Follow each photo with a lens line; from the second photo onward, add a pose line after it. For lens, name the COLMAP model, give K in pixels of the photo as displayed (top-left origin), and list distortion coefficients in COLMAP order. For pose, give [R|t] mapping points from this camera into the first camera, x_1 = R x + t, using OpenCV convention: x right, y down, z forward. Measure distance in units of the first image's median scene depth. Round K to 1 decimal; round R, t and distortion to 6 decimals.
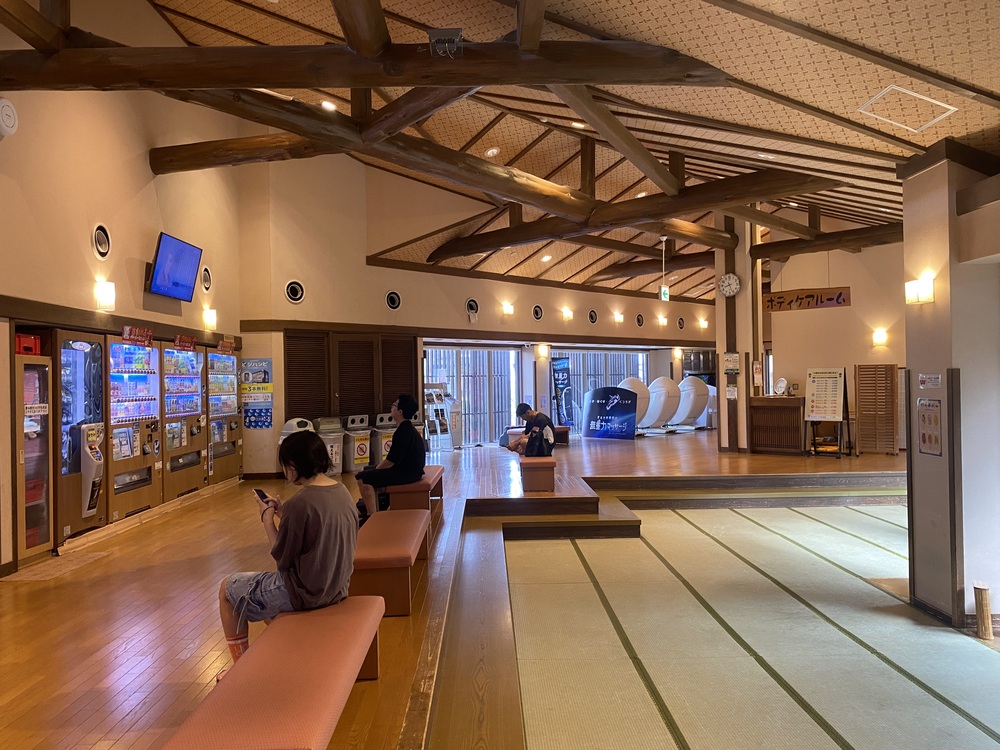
lens RADIAL K [[763.7, 0, 500.0], [0, 763.7, 376.6], [0, 0, 1]] dist [0.002674, -0.006897]
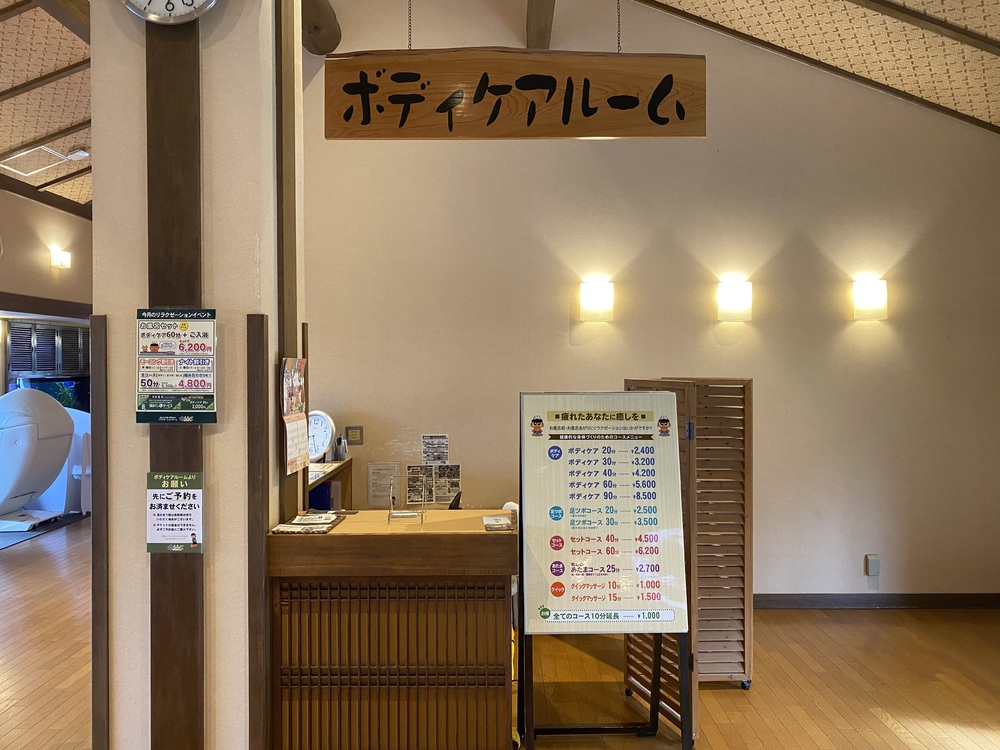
lens RADIAL K [[763.7, 0, 501.8], [0, 763.7, 374.6], [0, 0, 1]] dist [0.002674, -0.006897]
pose [[0.720848, 0.003691, 0.693083, 0.227375], [-0.009909, 0.999939, 0.004981, -0.017292], [-0.693022, -0.010458, 0.720840, 0.799676]]
